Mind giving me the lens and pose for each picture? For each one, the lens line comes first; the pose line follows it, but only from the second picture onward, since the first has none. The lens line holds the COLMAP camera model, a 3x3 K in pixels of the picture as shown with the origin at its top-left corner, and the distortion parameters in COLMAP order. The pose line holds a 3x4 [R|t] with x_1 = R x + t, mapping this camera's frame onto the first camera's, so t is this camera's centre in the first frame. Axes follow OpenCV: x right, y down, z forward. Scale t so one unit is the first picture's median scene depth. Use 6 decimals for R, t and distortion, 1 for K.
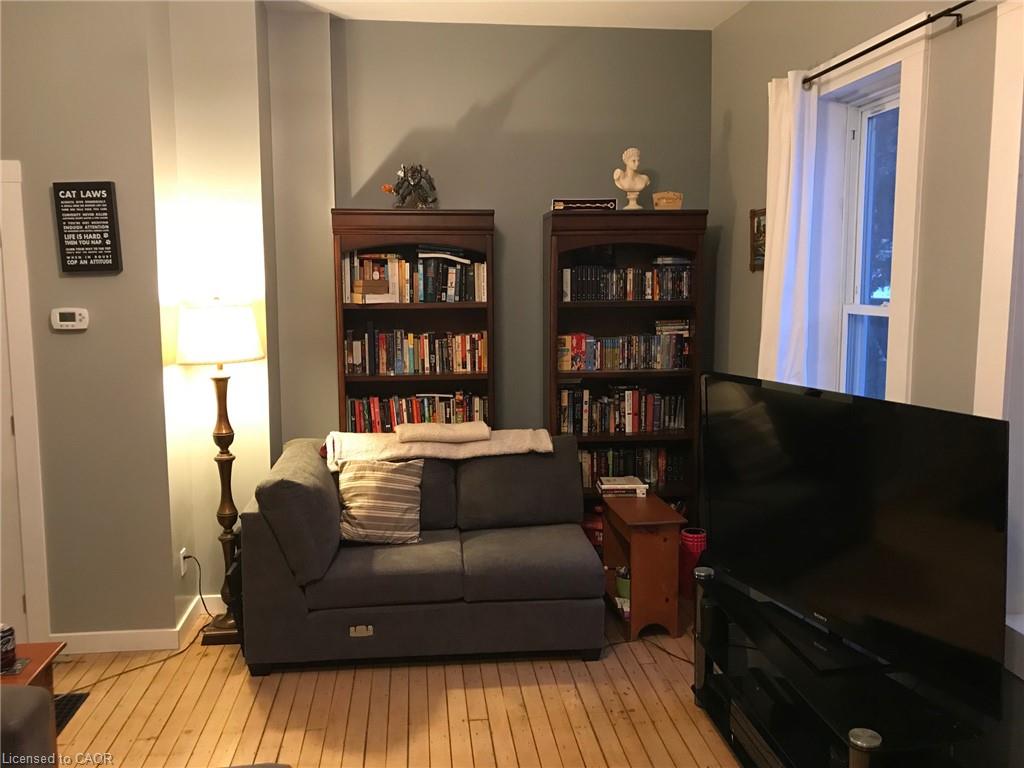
lens RADIAL K [[831.6, 0, 512.0], [0, 831.6, 384.0], [0, 0, 1]] dist [0.098041, -0.243717]
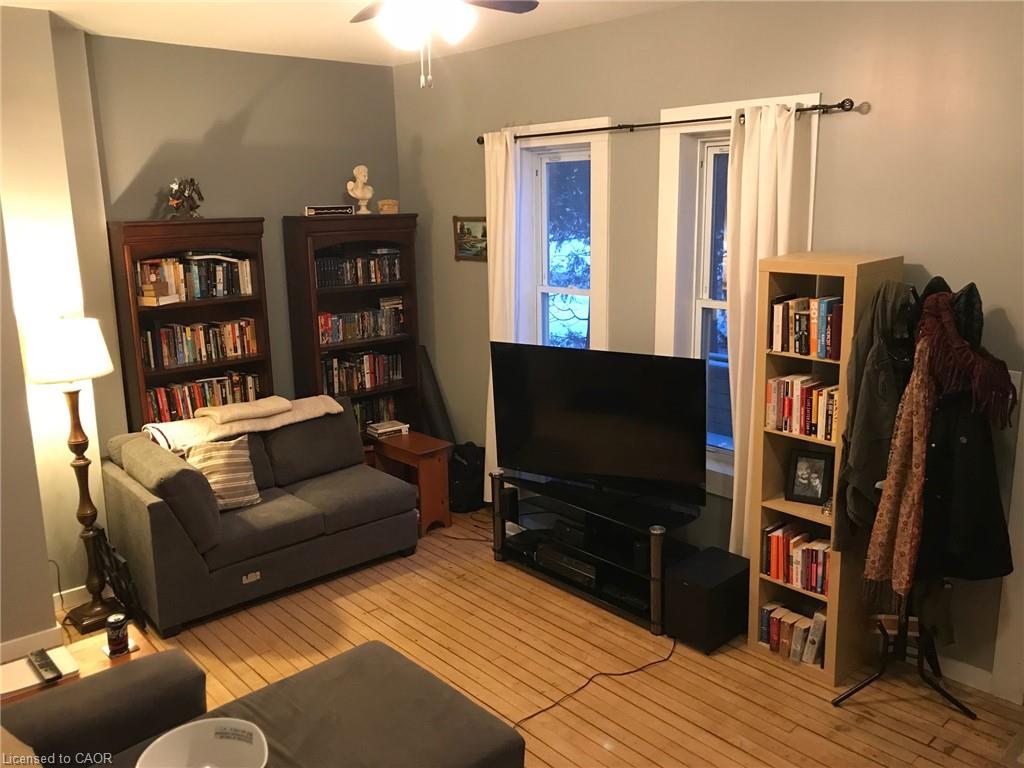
lens RADIAL K [[831.6, 0, 512.0], [0, 831.6, 384.0], [0, 0, 1]] dist [0.098041, -0.243717]
pose [[0.813344, -0.135253, 0.565843, -0.420983], [0.088099, 0.990018, 0.110010, -0.071667], [-0.575075, -0.039626, 0.817141, -0.174690]]
